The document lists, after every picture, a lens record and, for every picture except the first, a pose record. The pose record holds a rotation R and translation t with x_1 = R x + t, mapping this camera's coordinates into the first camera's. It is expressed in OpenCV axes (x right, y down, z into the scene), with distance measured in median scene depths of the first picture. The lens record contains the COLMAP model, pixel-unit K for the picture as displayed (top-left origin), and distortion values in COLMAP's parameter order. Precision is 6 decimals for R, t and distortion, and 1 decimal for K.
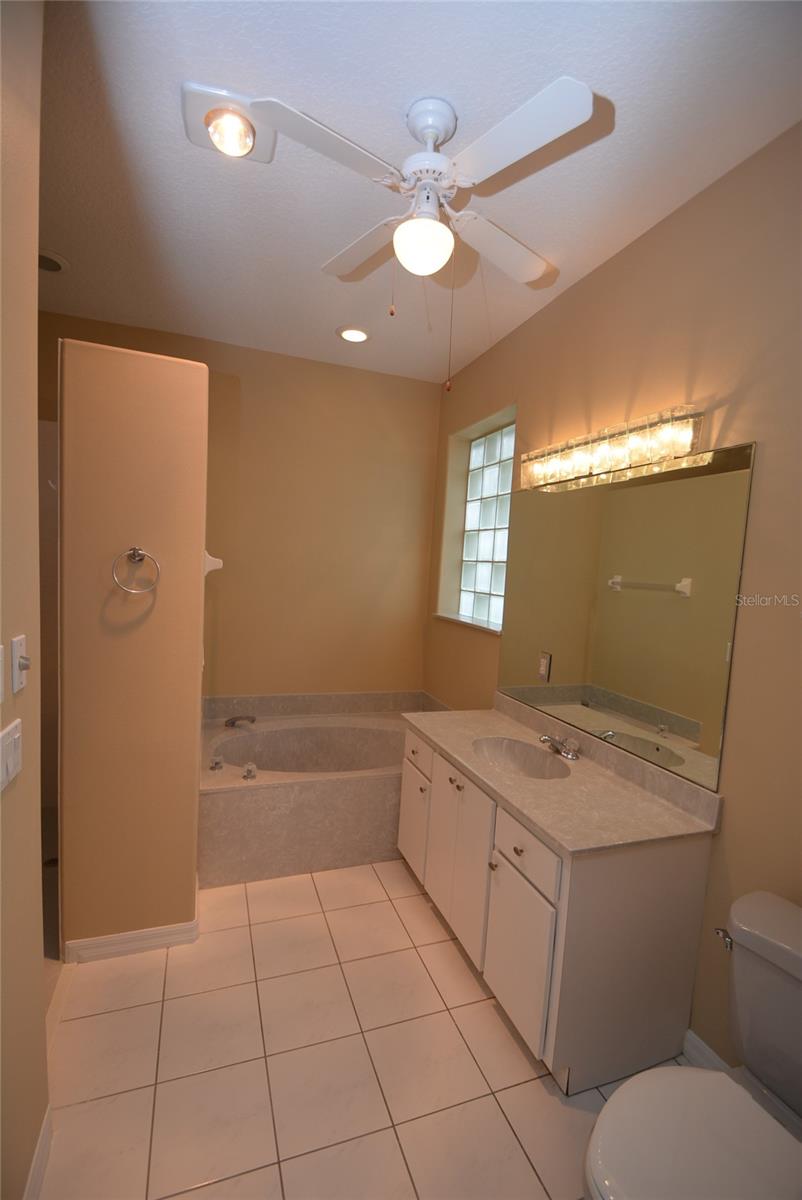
lens RADIAL K [[524.5, 0, 401.0], [0, 524.5, 600.0], [0, 0, 1]] dist [0.016440, -0.016527]
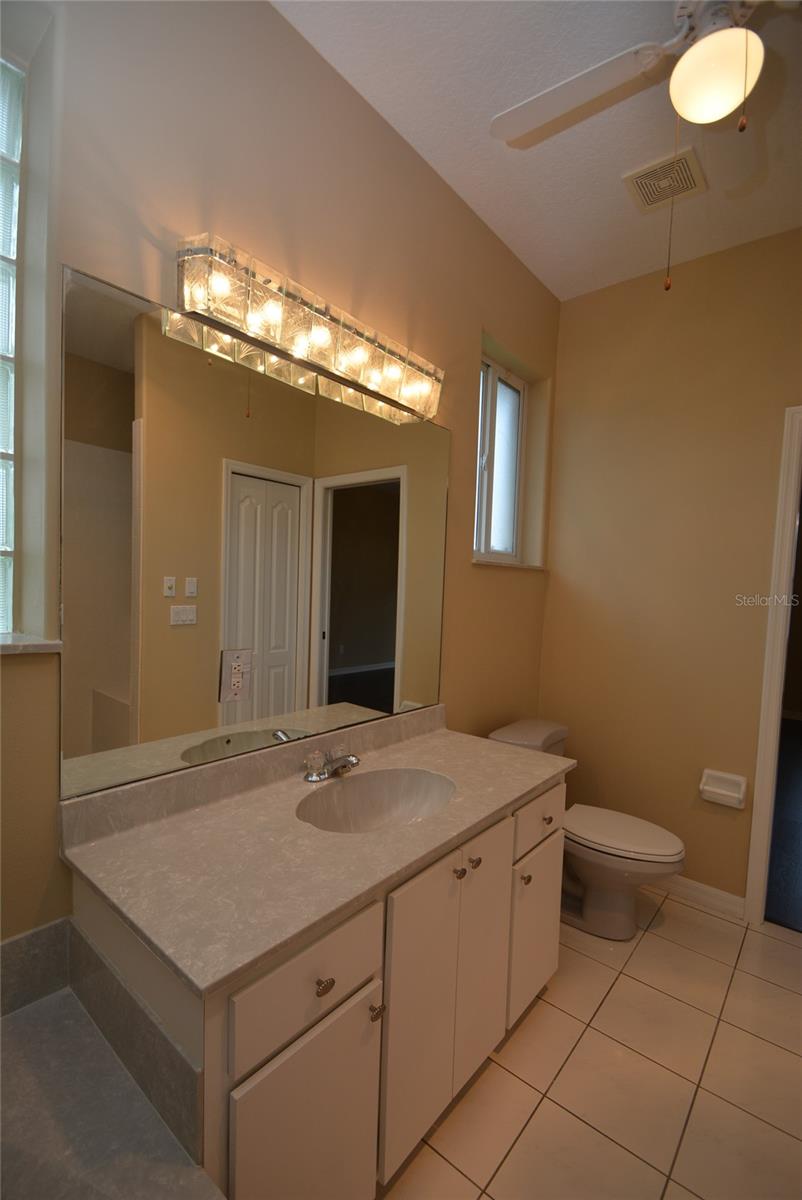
lens RADIAL K [[524.5, 0, 401.0], [0, 524.5, 600.0], [0, 0, 1]] dist [0.016440, -0.016527]
pose [[-0.508621, -0.098258, 0.855366, -0.278026], [-0.024667, 0.994722, 0.099599, -0.010444], [-0.860637, 0.029559, -0.508360, 1.107534]]
